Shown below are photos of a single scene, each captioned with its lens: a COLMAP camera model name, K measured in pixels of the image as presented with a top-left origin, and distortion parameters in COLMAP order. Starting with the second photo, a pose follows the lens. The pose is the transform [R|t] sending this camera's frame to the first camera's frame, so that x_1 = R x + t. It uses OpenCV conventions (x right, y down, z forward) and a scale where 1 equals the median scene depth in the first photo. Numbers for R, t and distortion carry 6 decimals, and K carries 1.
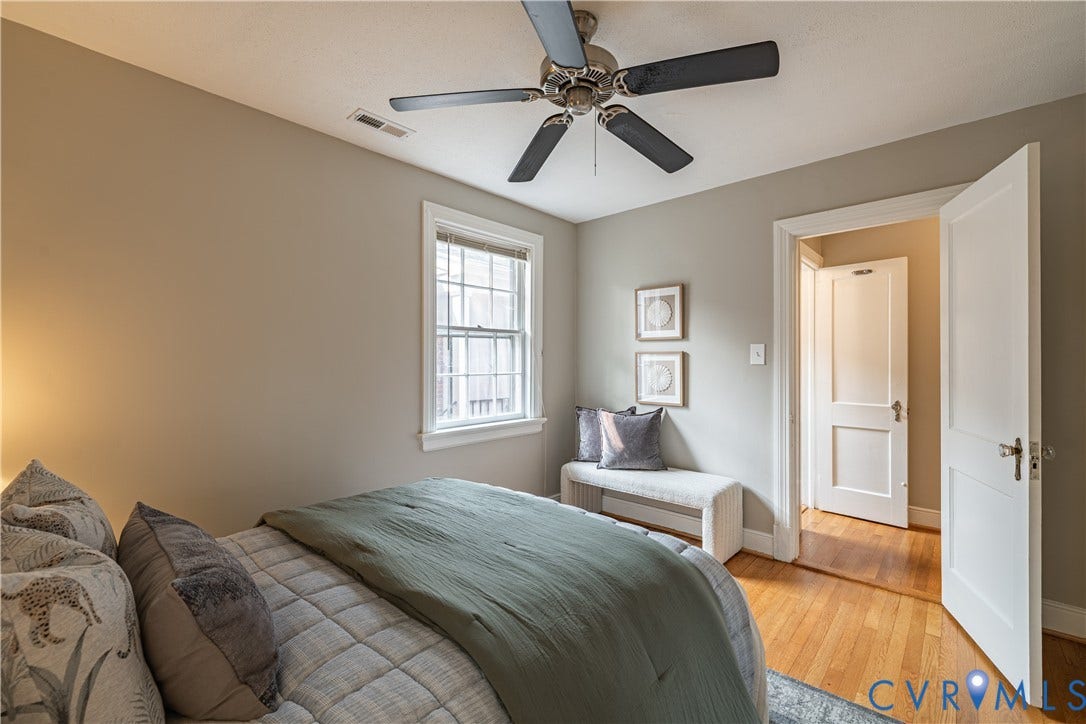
lens RADIAL K [[455.3, 0, 544.2], [0, 455.3, 357.1], [0, 0, 1]] dist [0.000758, -0.000143]
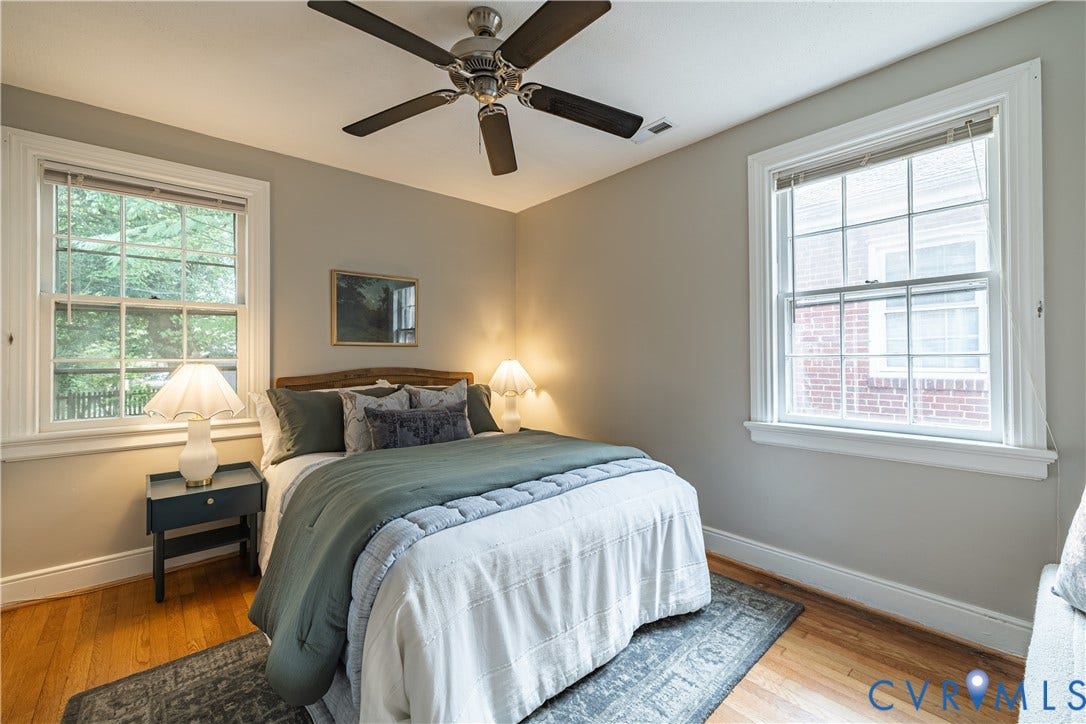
lens RADIAL K [[455.3, 0, 544.2], [0, 455.3, 357.1], [0, 0, 1]] dist [0.000758, -0.000143]
pose [[-0.107068, -0.003384, -0.994246, 0.569493], [0.014458, 0.999883, -0.004960, 0.037319], [0.994147, -0.014906, -0.107007, 0.607904]]
